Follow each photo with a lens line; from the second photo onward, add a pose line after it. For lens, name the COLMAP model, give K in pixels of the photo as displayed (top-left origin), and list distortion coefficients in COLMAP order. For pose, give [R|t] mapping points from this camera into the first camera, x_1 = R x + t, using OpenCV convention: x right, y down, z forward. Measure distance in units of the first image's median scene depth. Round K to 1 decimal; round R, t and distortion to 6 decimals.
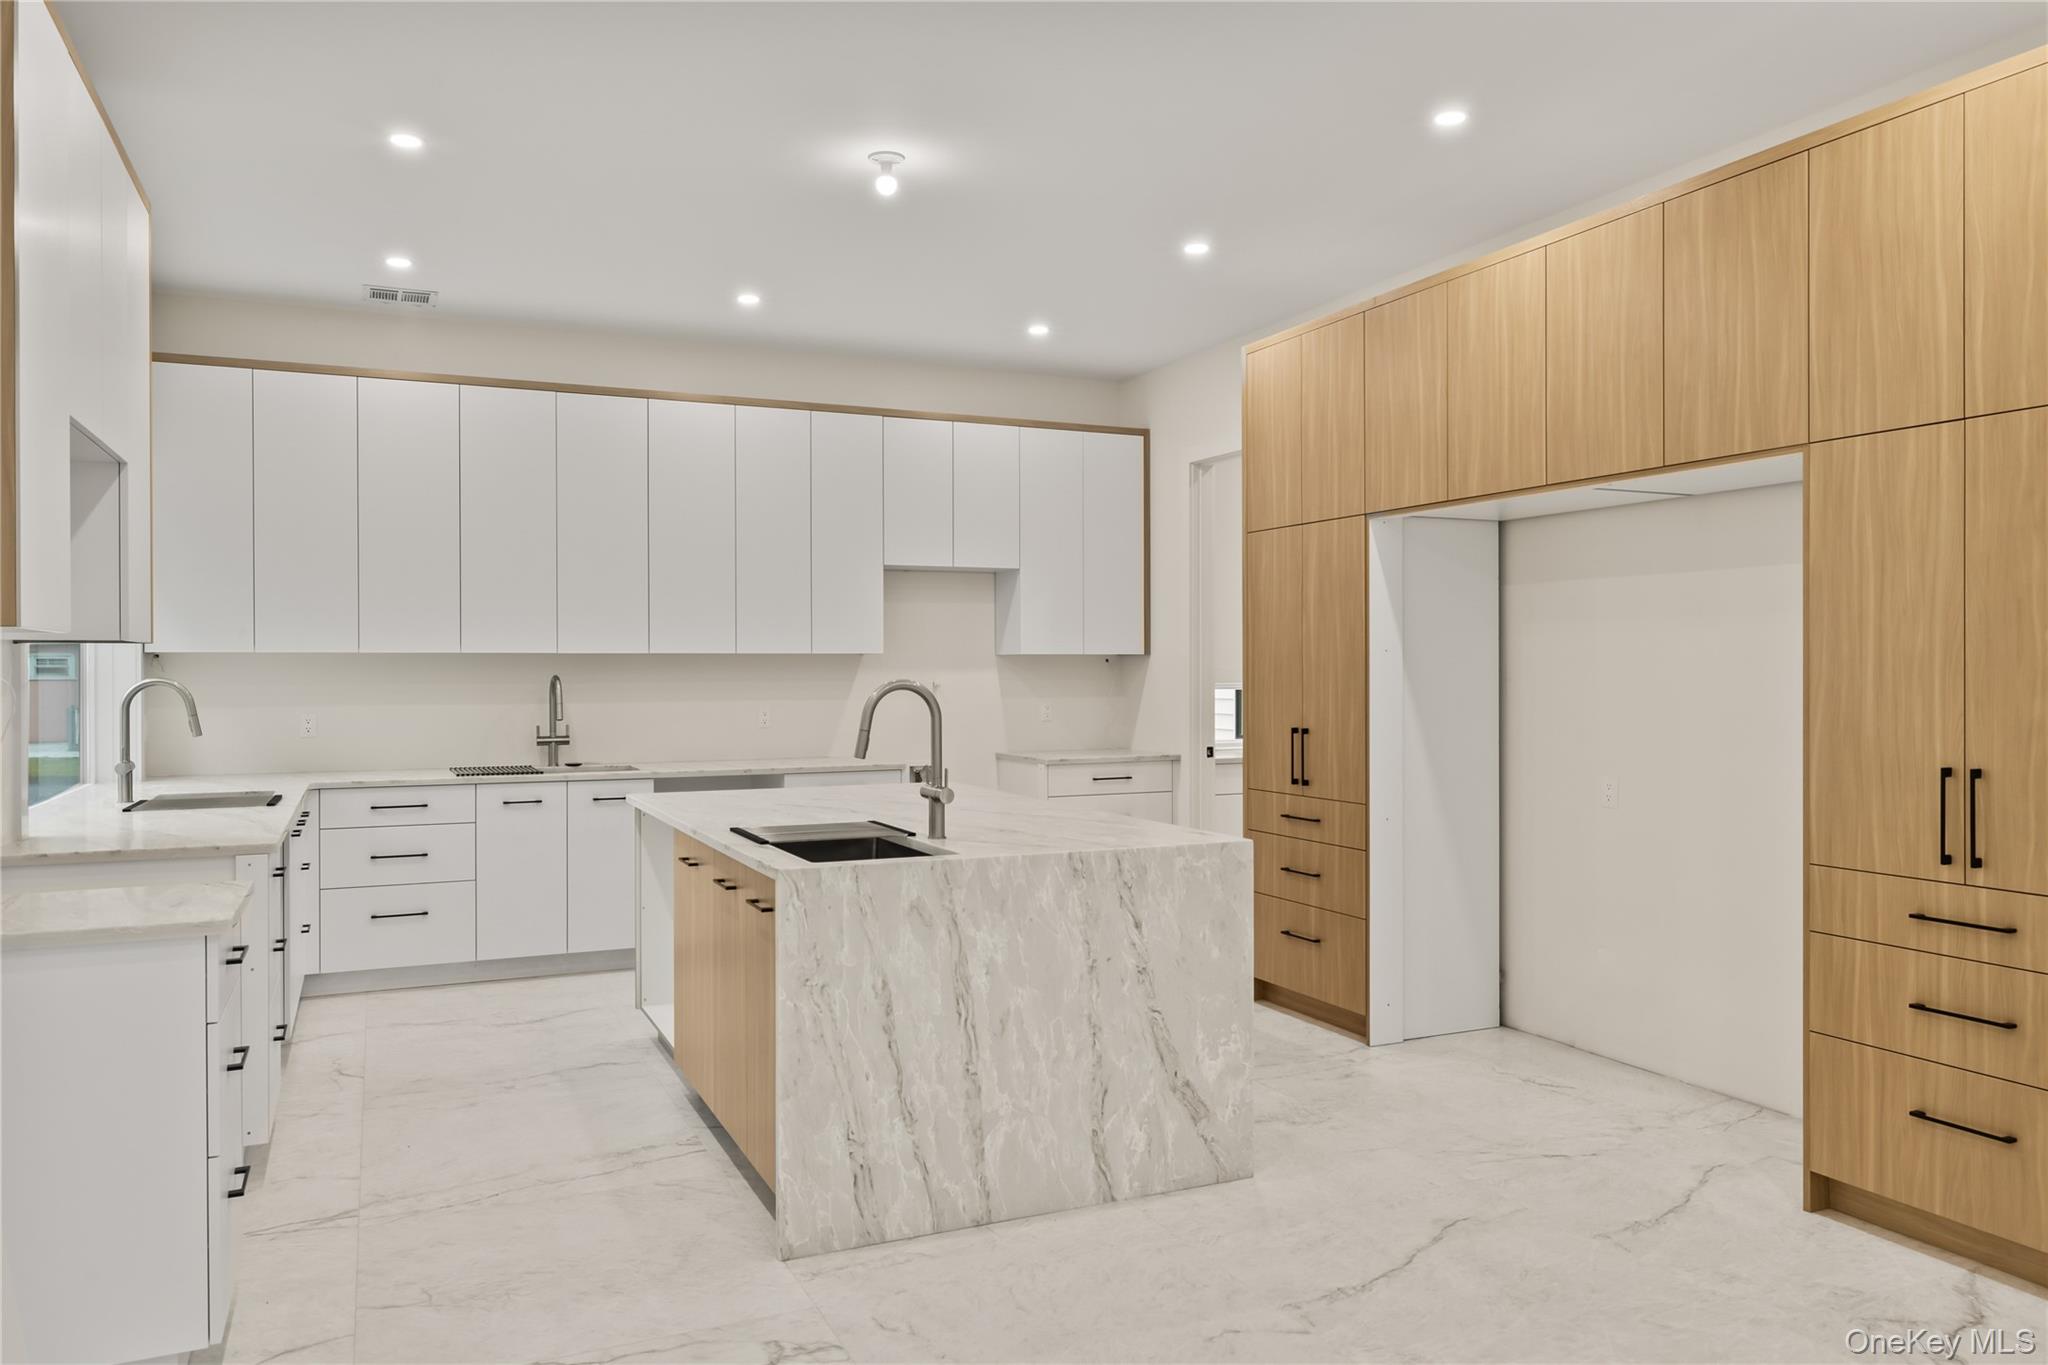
lens RADIAL K [[1399.4, 0, 1029.1], [0, 1399.4, 671.6], [0, 0, 1]] dist [-0.002501, 0.000411]
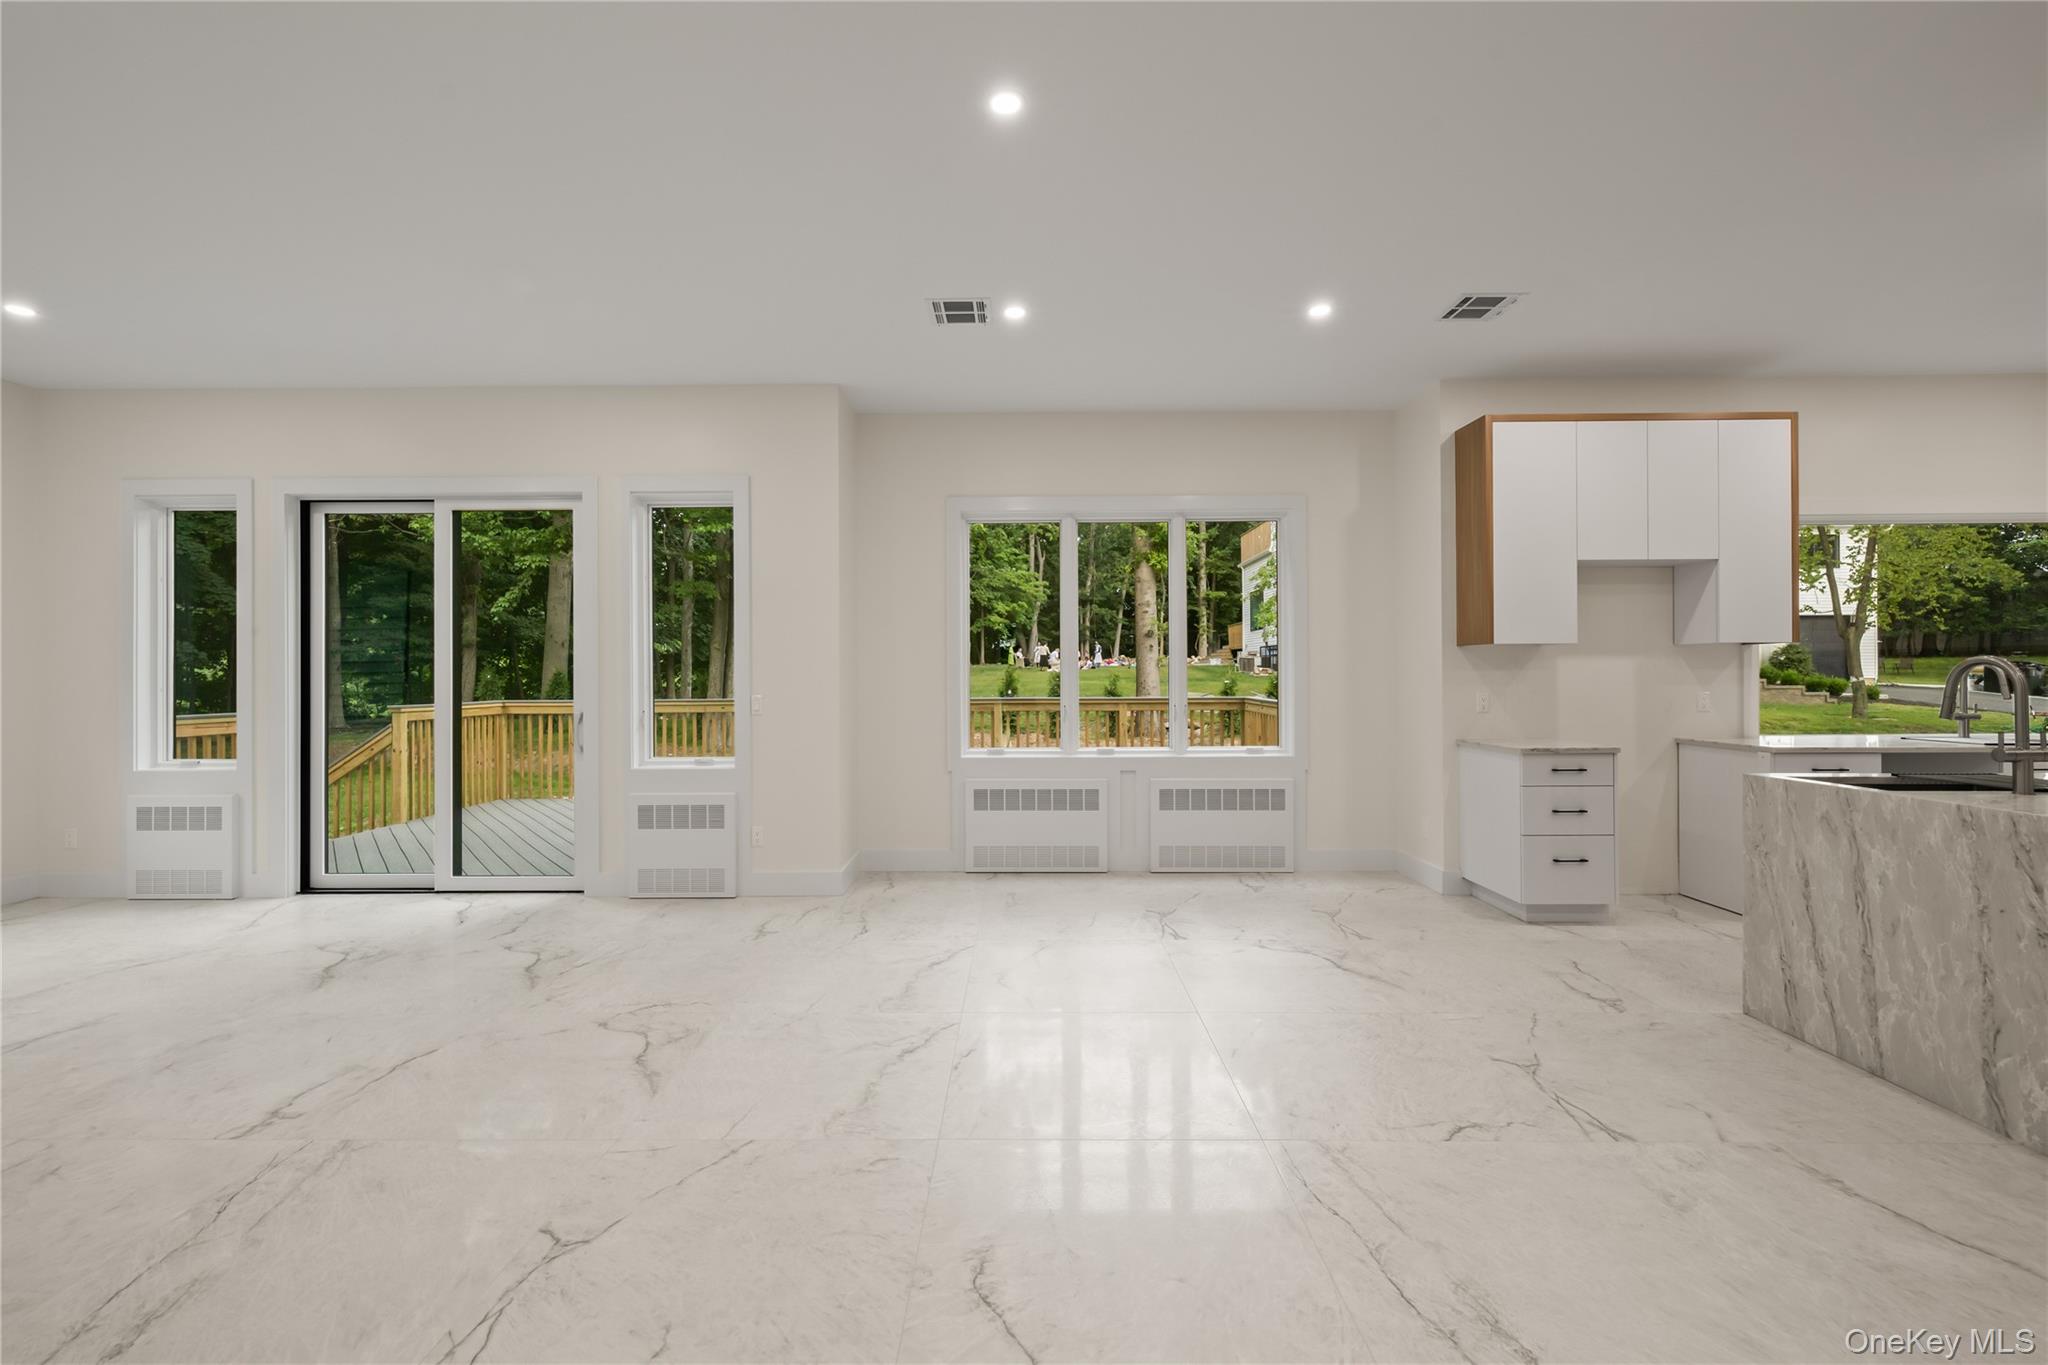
lens RADIAL K [[868.8, 0, 1017.4], [0, 868.8, 678.4], [0, 0, 1]] dist [-0.000236, 0.000095]
pose [[-0.423295, 0.007513, -0.905961, 0.982687], [0.003544, 0.999972, 0.006637, 0.017694], [0.905985, -0.000402, -0.423310, 0.588945]]
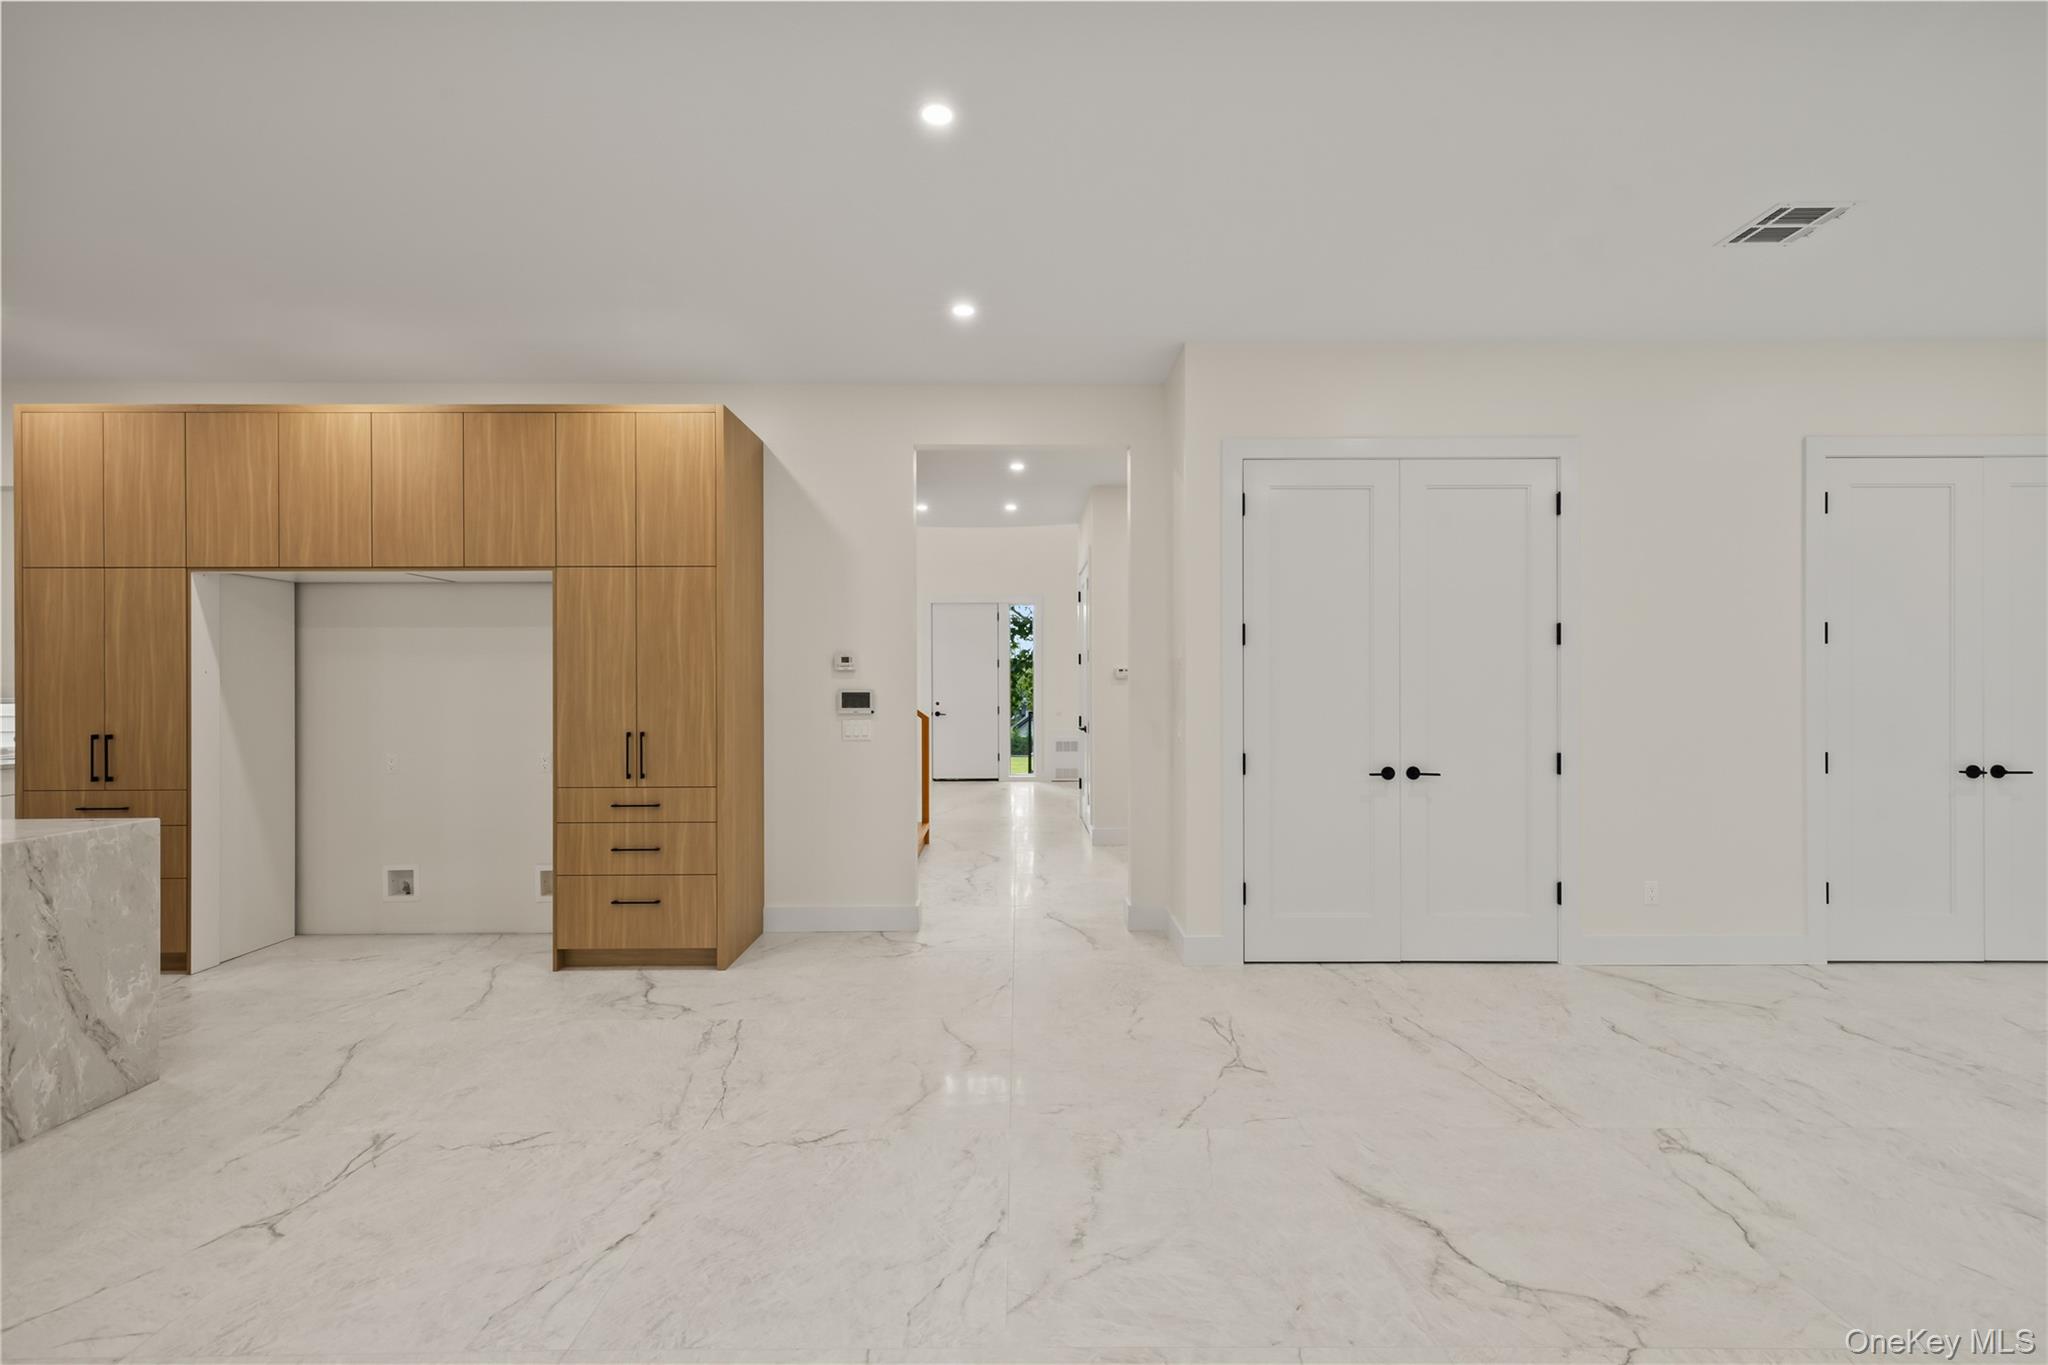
lens RADIAL K [[868.8, 0, 1017.4], [0, 868.8, 678.4], [0, 0, 1]] dist [-0.000236, 0.000095]
pose [[0.411486, 0.005083, 0.911402, -0.258773], [0.004217, 0.999963, -0.007481, 0.000459], [-0.911406, 0.006922, 0.411450, -0.057978]]
